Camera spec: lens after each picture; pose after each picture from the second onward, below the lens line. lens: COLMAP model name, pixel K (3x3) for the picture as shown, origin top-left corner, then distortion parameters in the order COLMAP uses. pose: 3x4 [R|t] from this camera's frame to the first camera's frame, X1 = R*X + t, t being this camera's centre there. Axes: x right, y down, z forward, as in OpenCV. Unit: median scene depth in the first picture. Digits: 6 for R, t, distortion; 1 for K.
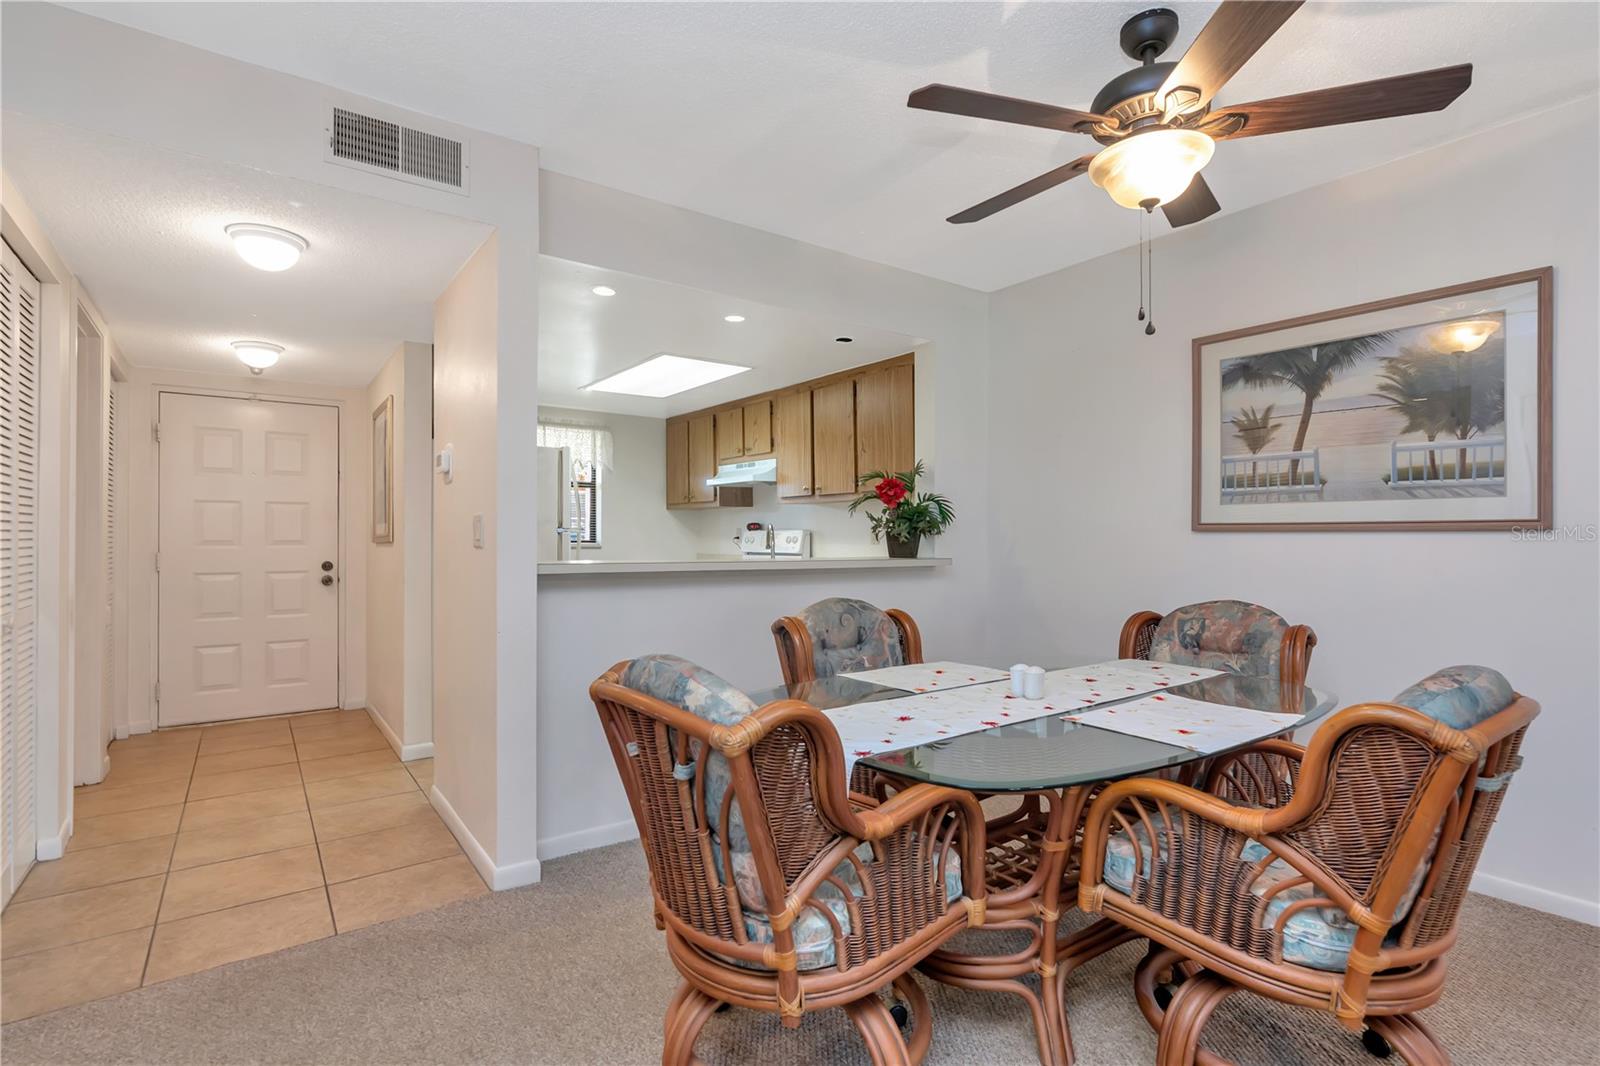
lens RADIAL K [[764.5, 0, 800.9], [0, 764.5, 528.0], [0, 0, 1]] dist [0.000243, 0.000057]
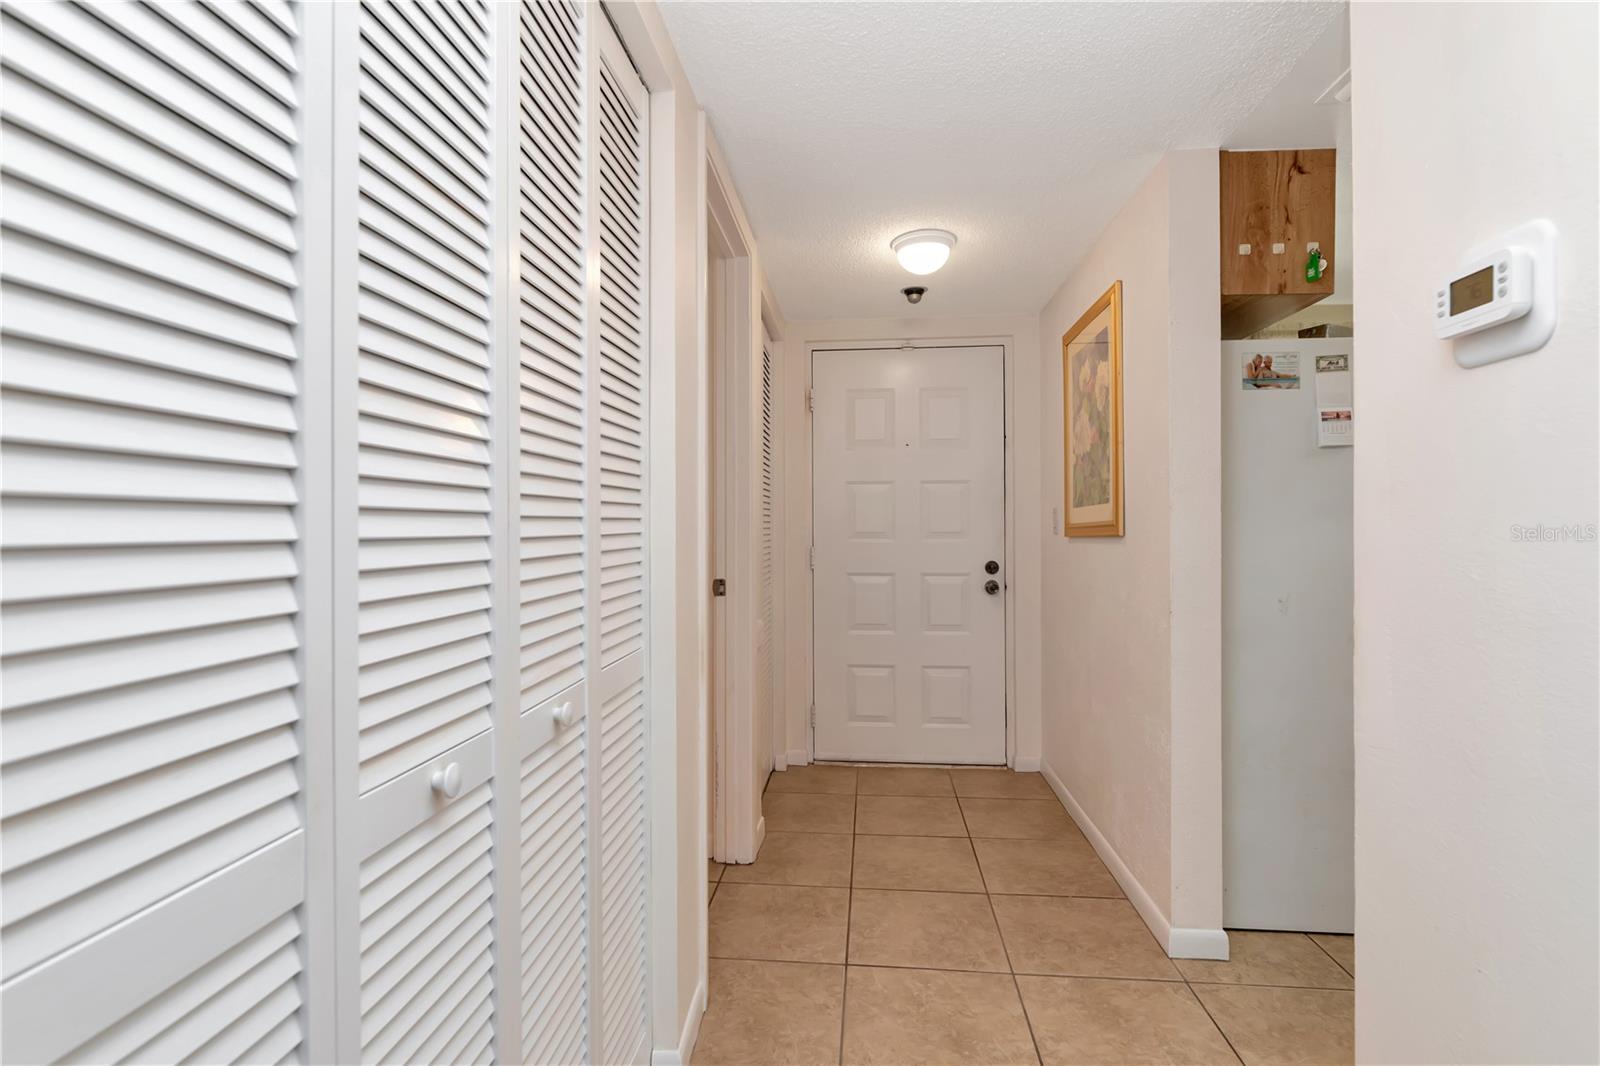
lens RADIAL K [[764.5, 0, 800.9], [0, 764.5, 528.0], [0, 0, 1]] dist [0.000243, 0.000057]
pose [[0.752476, 0.000143, -0.658619, -0.459853], [0.008338, 0.999918, 0.009743, 0.006699], [0.658566, -0.012823, 0.752413, 0.557187]]
